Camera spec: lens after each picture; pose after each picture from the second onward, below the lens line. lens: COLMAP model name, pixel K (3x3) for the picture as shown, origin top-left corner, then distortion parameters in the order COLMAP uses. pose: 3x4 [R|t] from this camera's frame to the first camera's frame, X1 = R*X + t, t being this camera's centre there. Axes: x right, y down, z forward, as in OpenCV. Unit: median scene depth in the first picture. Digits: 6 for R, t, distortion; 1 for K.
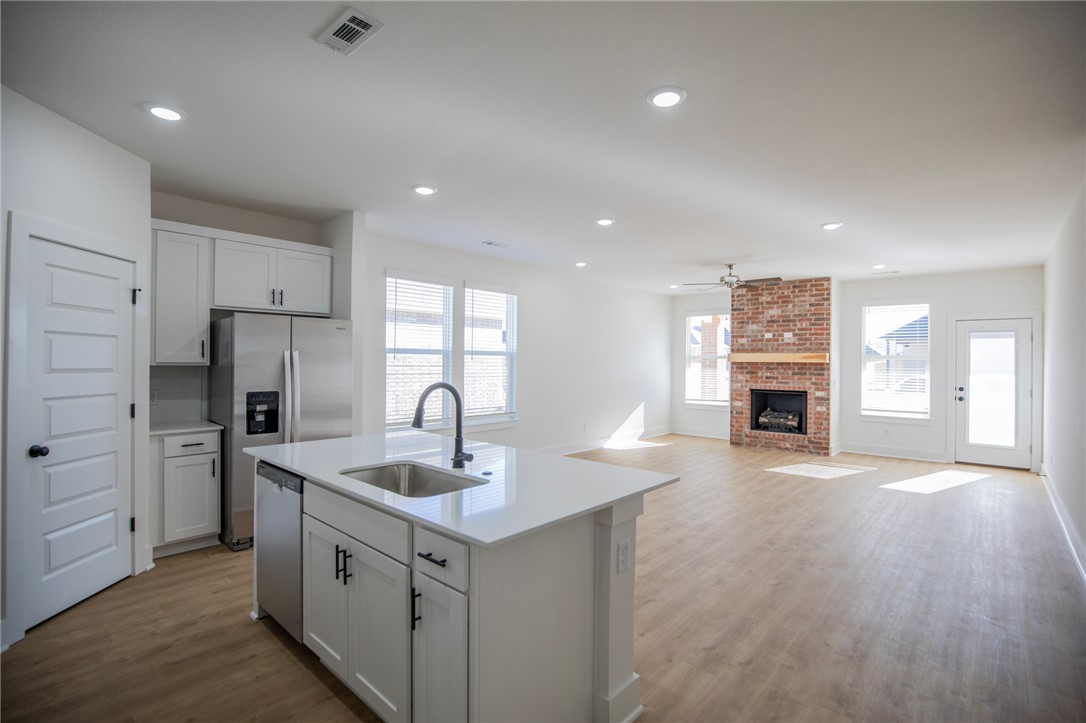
lens RADIAL K [[505.9, 0, 552.1], [0, 505.9, 360.1], [0, 0, 1]] dist [-0.034857, 0.007922]
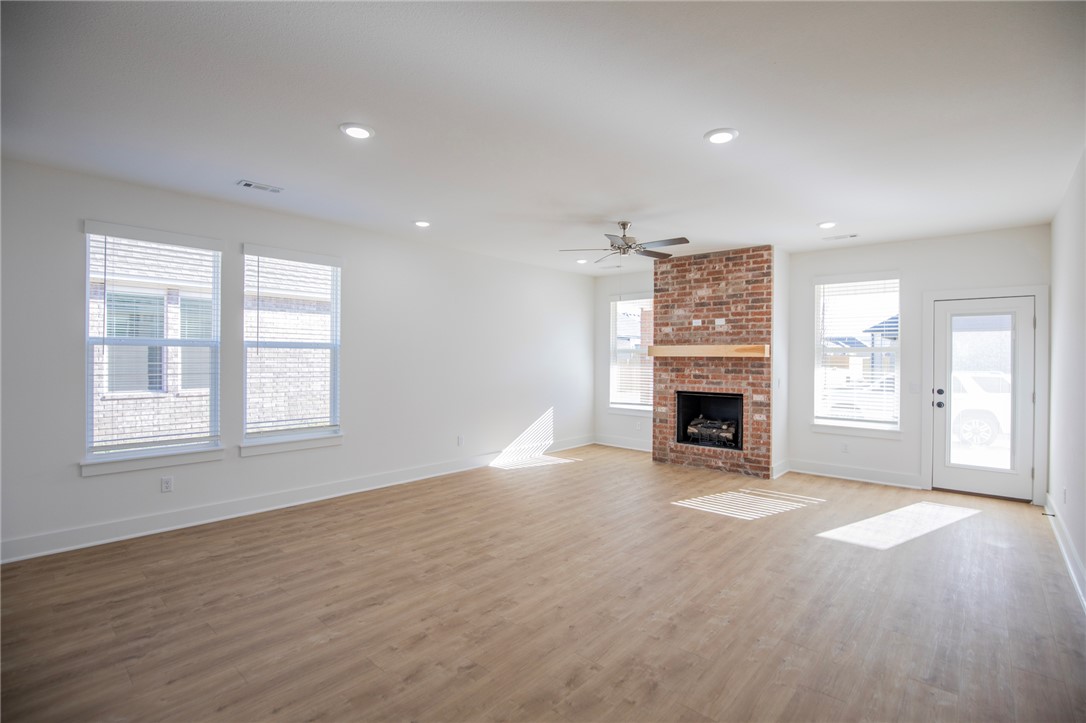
lens RADIAL K [[505.9, 0, 552.2], [0, 505.9, 361.1], [0, 0, 1]] dist [-0.034857, 0.007922]
pose [[0.999952, -0.003037, 0.009278, 0.399510], [0.002950, 0.999952, 0.009344, 0.005886], [-0.009306, -0.009317, 0.999913, 0.439405]]
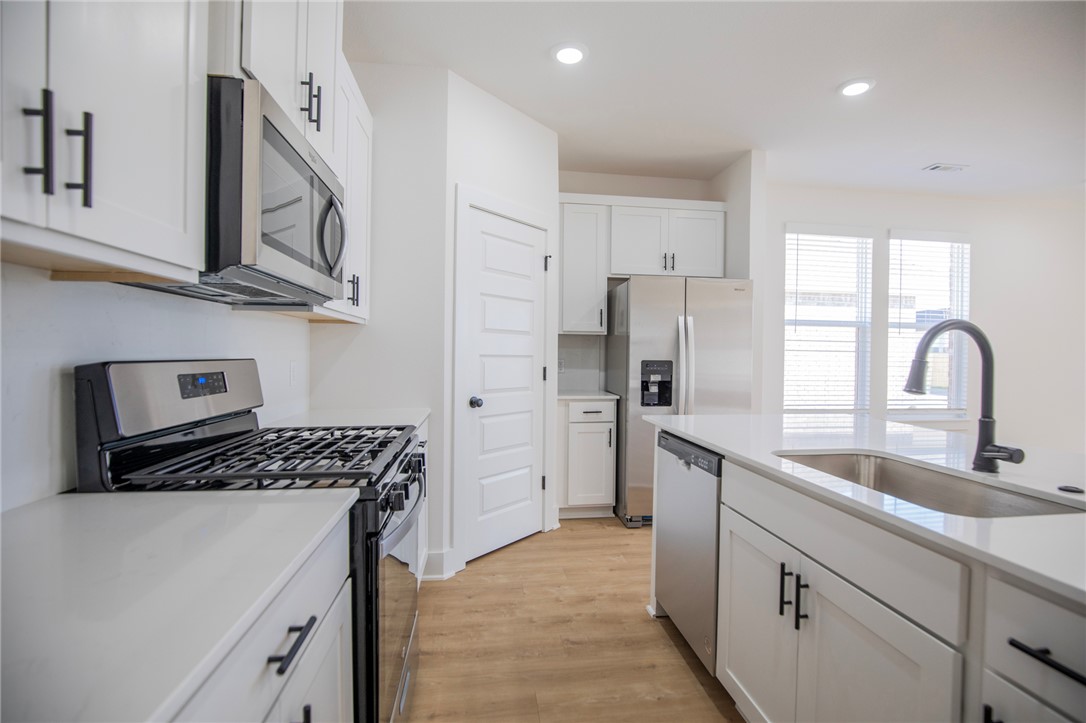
lens RADIAL K [[505.9, 0, 551.0], [0, 505.9, 360.8], [0, 0, 1]] dist [-0.034857, 0.007922]
pose [[0.765016, 0.009337, -0.643943, -0.121704], [-0.002850, 0.999934, 0.011113, 0.050523], [0.644004, -0.006667, 0.764993, 0.155808]]
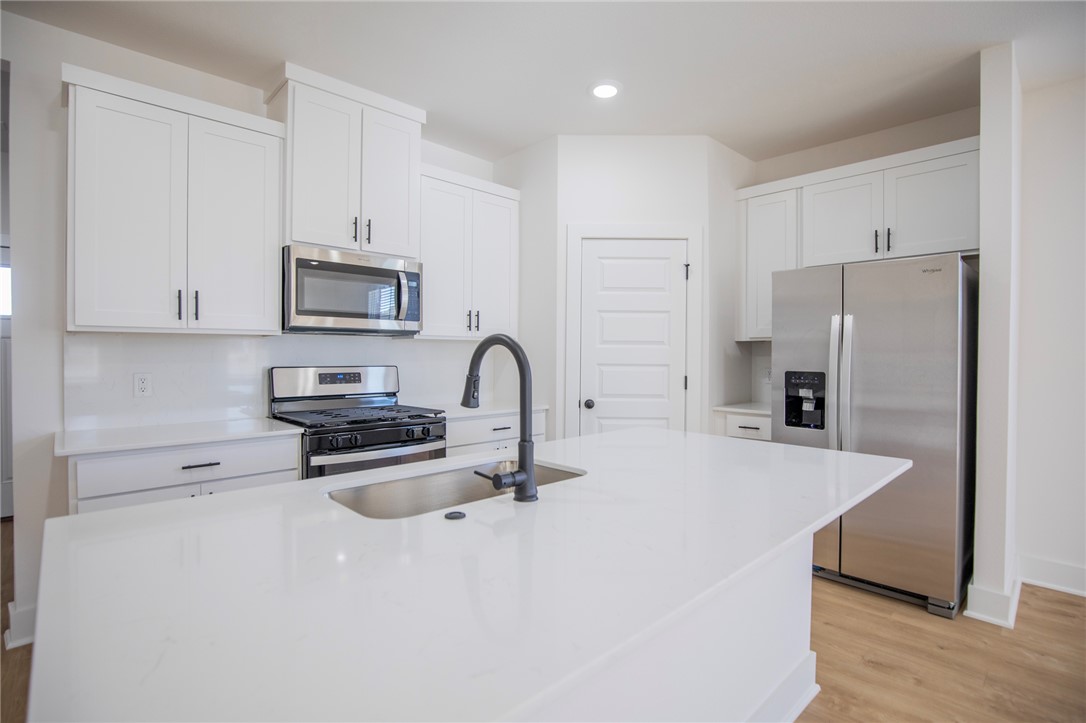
lens RADIAL K [[510.8, 0, 546.2], [0, 510.8, 360.8], [0, 0, 1]] dist [-0.024410, 0.000038]
pose [[-0.068301, 0.006332, -0.997645, 0.189678], [-0.003277, 0.999973, 0.006571, 0.040233], [0.997659, 0.003718, -0.068278, 0.619144]]
